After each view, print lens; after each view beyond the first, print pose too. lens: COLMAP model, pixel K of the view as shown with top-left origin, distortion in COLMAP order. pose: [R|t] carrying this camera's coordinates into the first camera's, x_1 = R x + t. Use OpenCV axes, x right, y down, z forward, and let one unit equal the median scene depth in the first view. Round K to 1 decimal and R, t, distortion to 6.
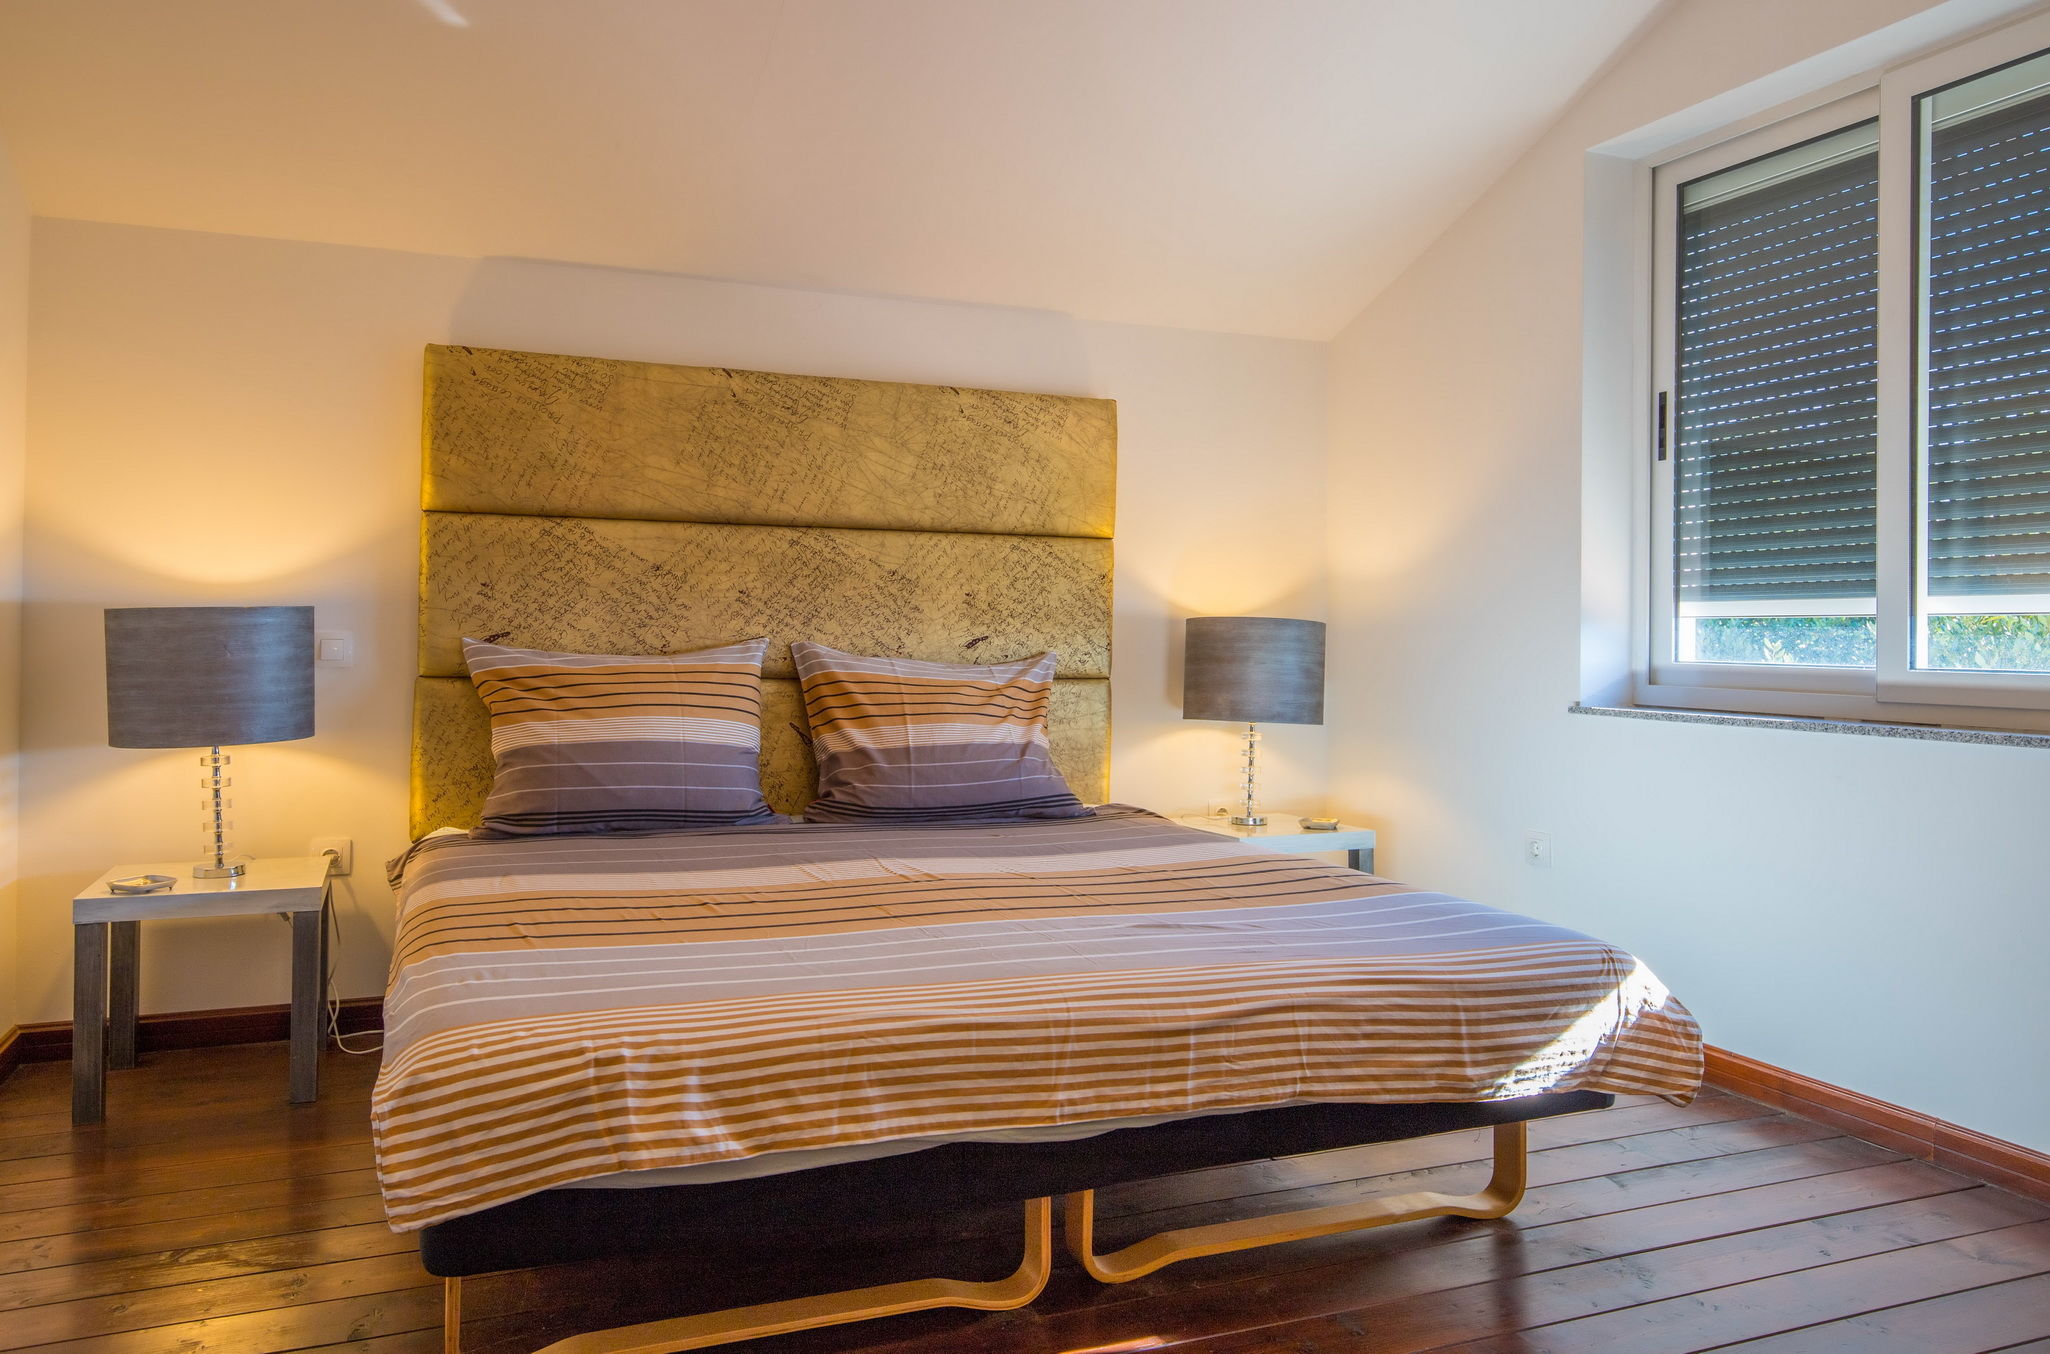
lens RADIAL K [[1420.0, 0, 1019.0], [0, 1420.0, 637.6], [0, 0, 1]] dist [-0.001950, -0.000215]
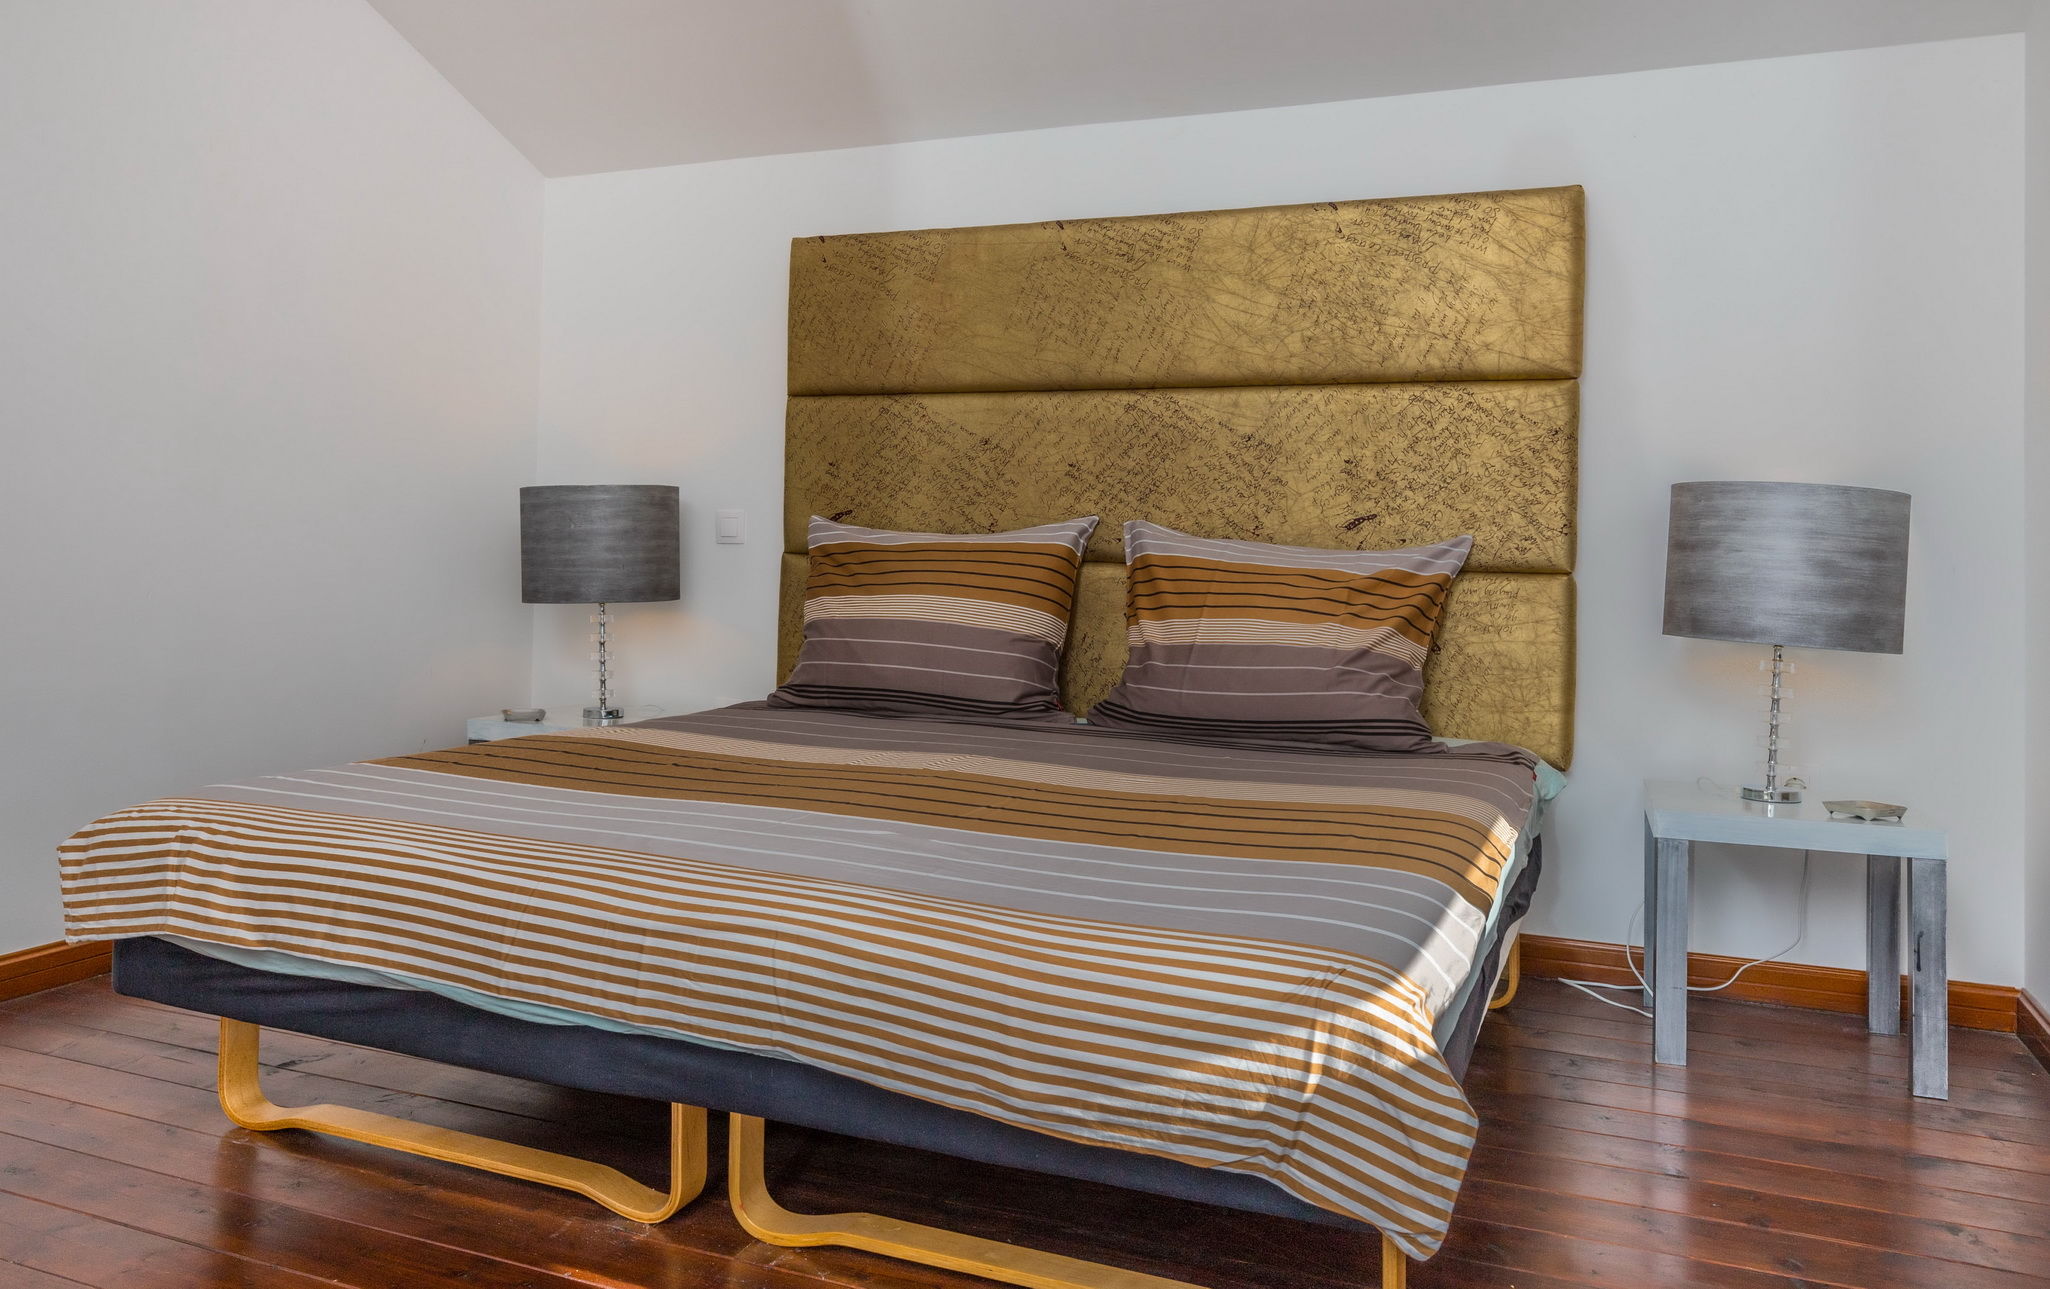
lens RADIAL K [[1637.6, 0, 1020.5], [0, 1637.6, 539.4], [0, 0, 1]] dist [-0.001370, -0.001254]
pose [[0.689587, -0.001228, -0.724202, 0.537547], [-0.011383, 0.999857, -0.012535, 0.028472], [0.724114, 0.016887, 0.689474, 0.262677]]
